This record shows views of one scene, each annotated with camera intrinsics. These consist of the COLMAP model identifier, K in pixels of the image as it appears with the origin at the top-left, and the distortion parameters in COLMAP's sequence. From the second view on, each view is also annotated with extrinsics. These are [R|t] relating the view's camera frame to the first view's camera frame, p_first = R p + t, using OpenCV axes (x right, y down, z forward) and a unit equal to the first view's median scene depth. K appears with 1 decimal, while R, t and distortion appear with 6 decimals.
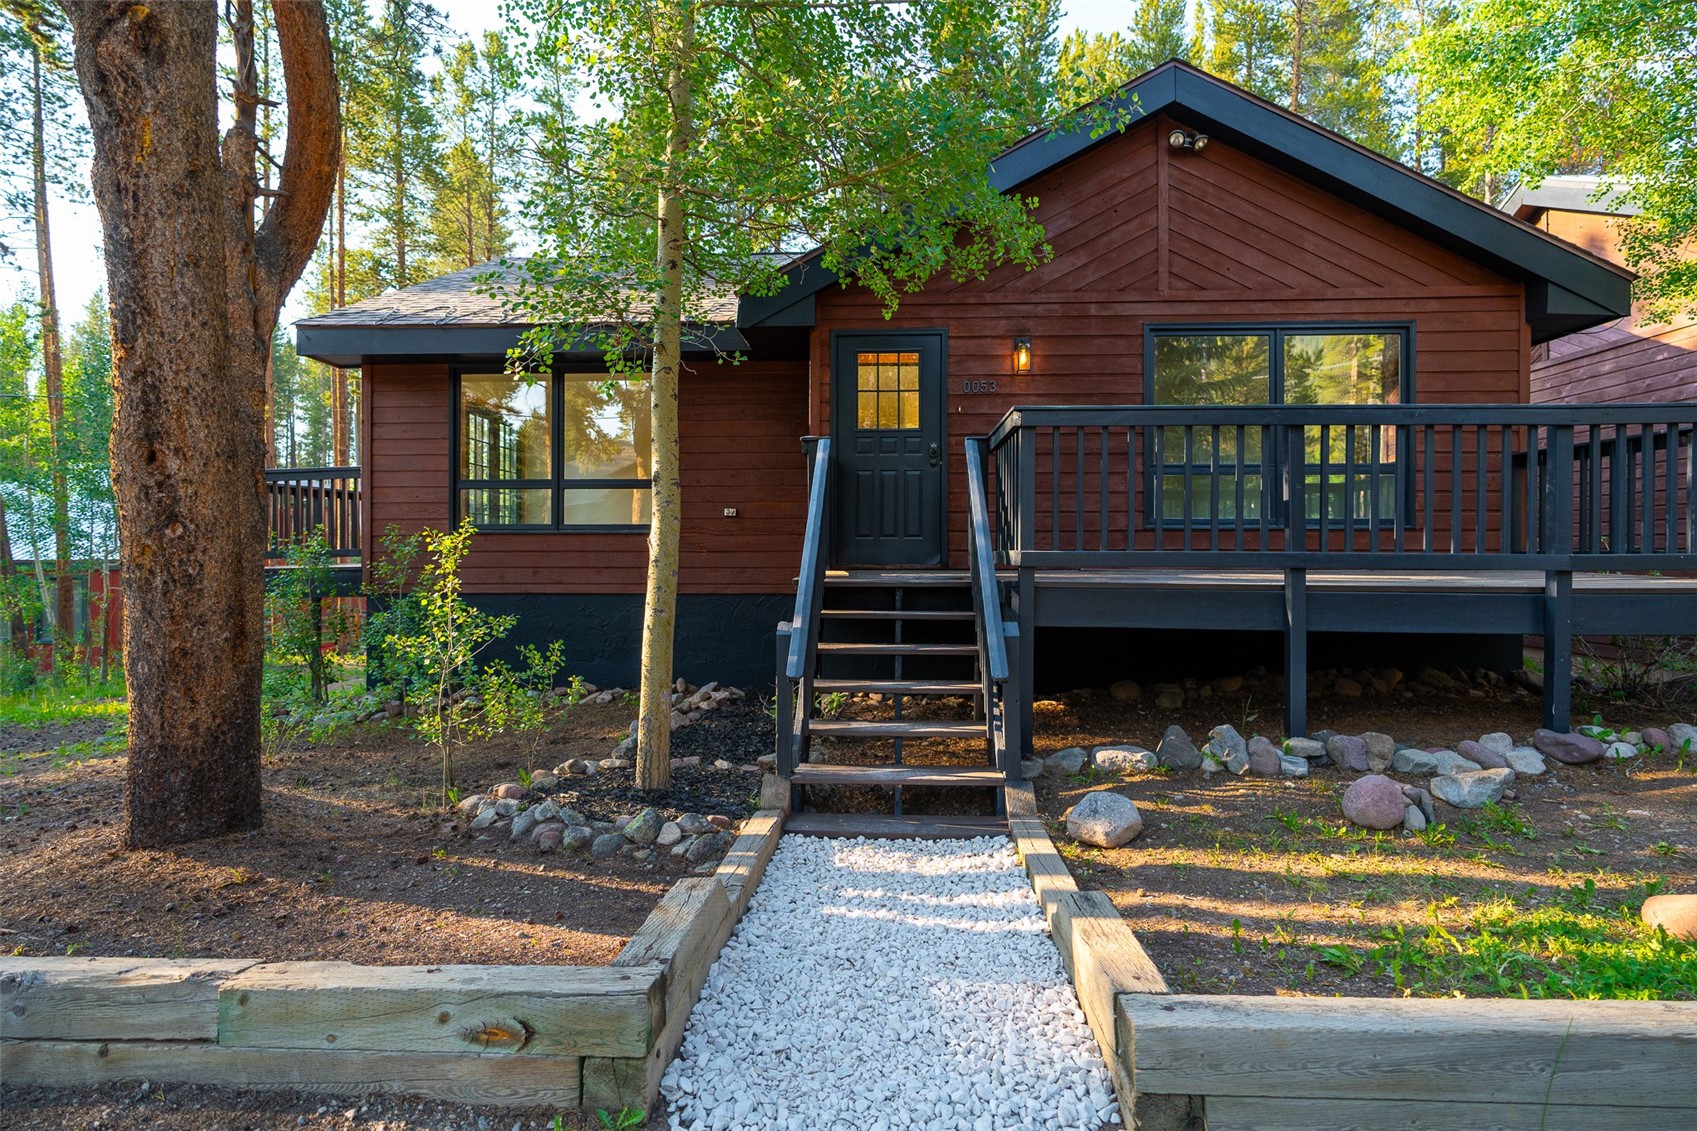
lens RADIAL K [[880.6, 0, 847.0], [0, 880.6, 560.2], [0, 0, 1]] dist [-0.005052, -0.000204]
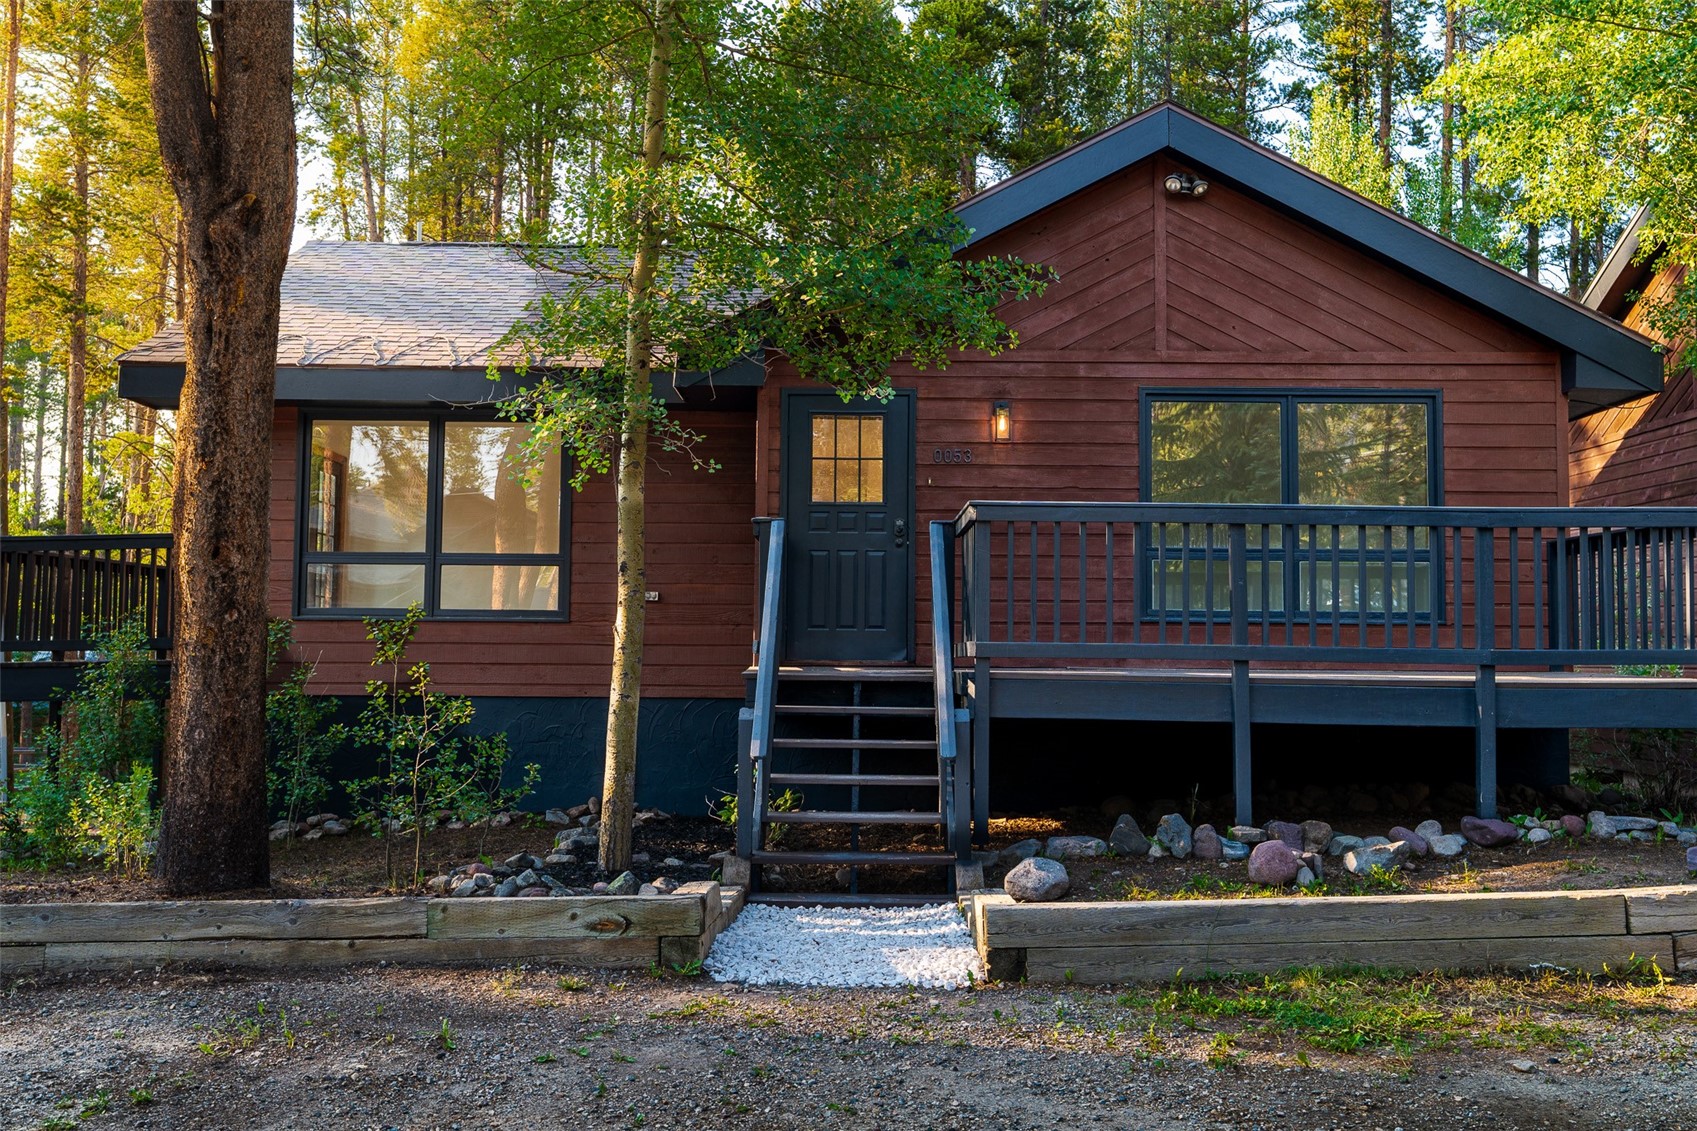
lens RADIAL K [[1566.3, 0, 850.5], [0, 1566.3, 566.1], [0, 0, 1]] dist [-0.004149, 0.000000]
pose [[0.998692, 0.011034, 0.049929, -0.039509], [-0.007608, 0.997636, -0.068301, 0.026460], [-0.050565, 0.067832, 0.996415, -0.810338]]
